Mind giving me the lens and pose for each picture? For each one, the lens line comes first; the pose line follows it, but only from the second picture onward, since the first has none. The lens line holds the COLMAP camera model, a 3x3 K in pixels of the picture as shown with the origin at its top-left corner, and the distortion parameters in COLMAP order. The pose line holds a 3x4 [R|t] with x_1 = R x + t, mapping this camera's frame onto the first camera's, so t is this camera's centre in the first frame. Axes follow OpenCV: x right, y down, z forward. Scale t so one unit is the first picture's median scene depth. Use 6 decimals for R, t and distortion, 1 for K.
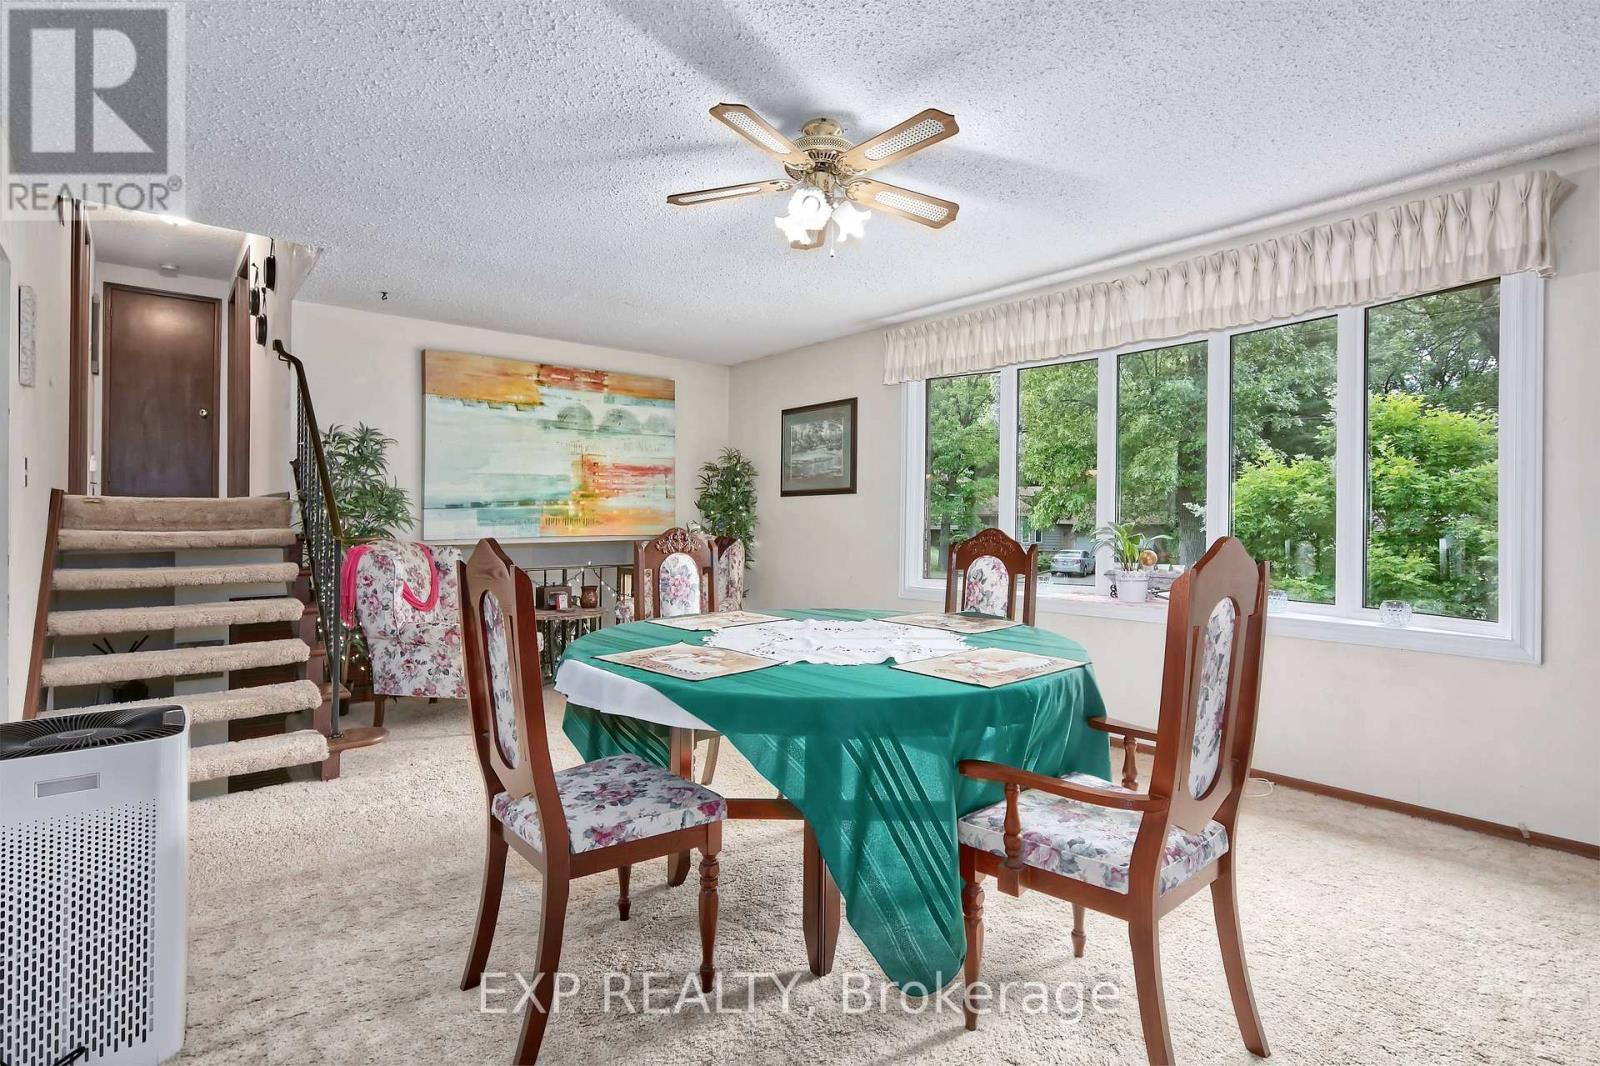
lens RADIAL K [[772.1, 0, 802.3], [0, 772.1, 525.3], [0, 0, 1]] dist [0.005961, 0.000896]
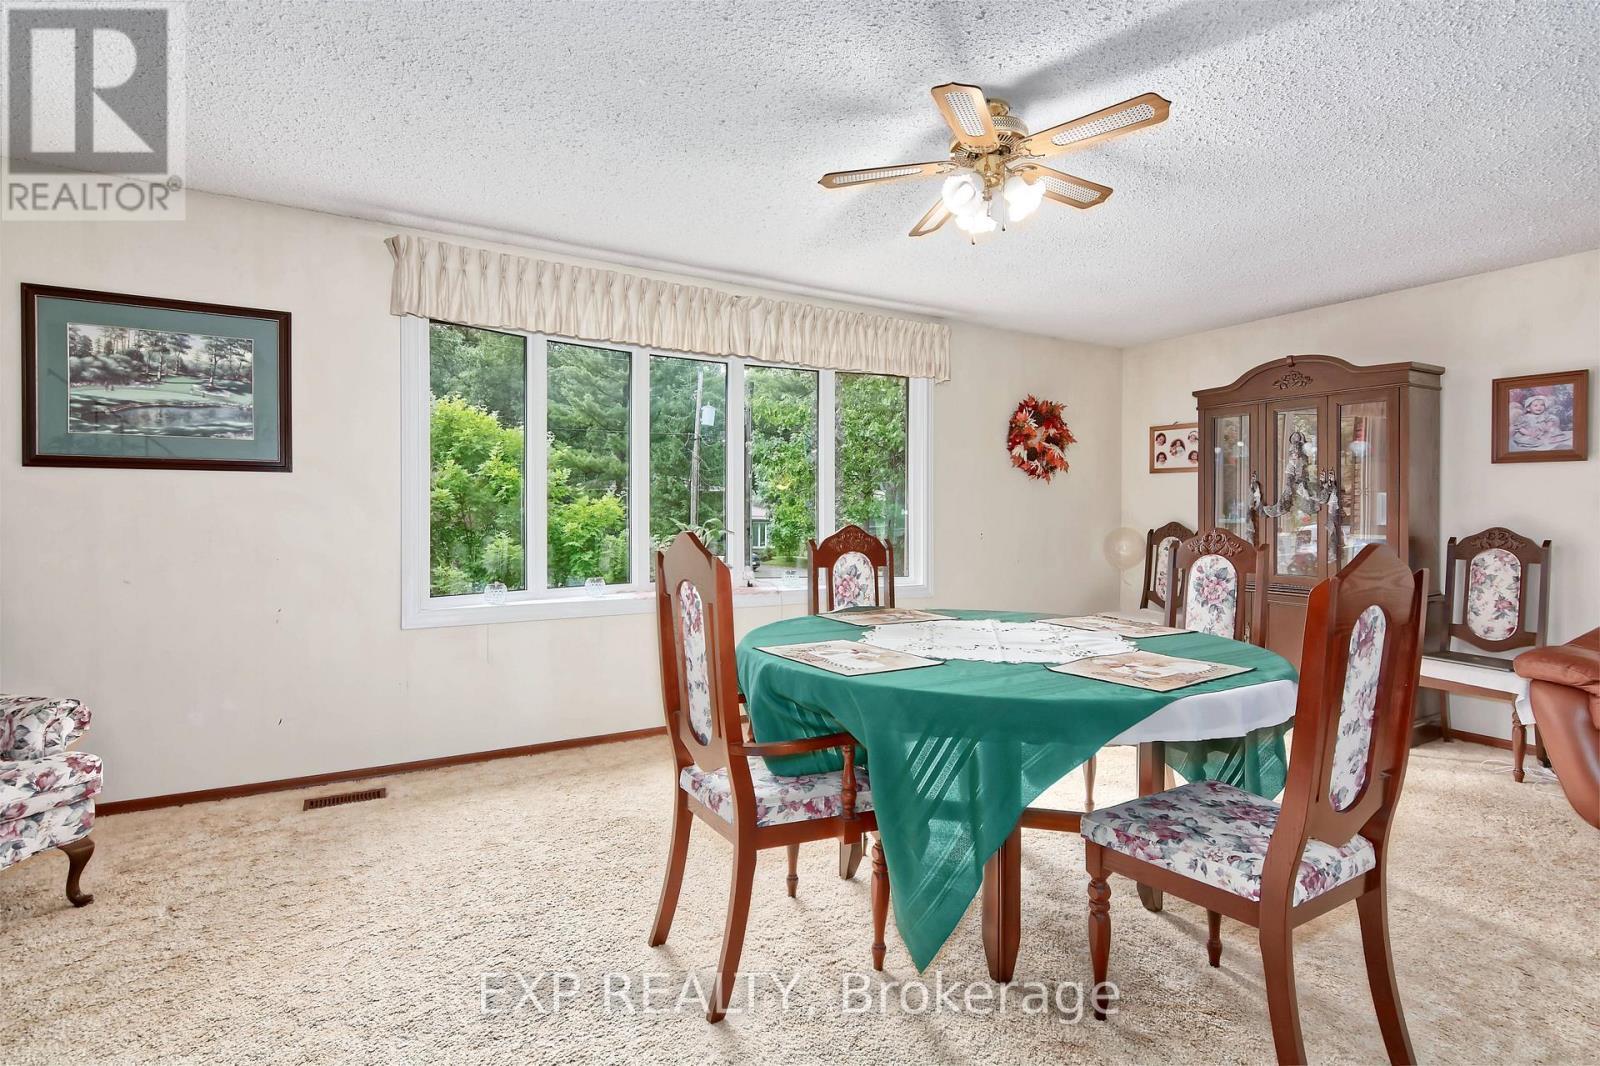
lens RADIAL K [[776.0, 0, 803.4], [0, 776.0, 531.0], [0, 0, 1]] dist [-0.005140, 0.001278]
pose [[0.175784, -0.025070, 0.984109, -0.716197], [0.002785, 0.999684, 0.024969, -0.013584], [-0.984425, -0.001648, 0.175798, 0.776887]]
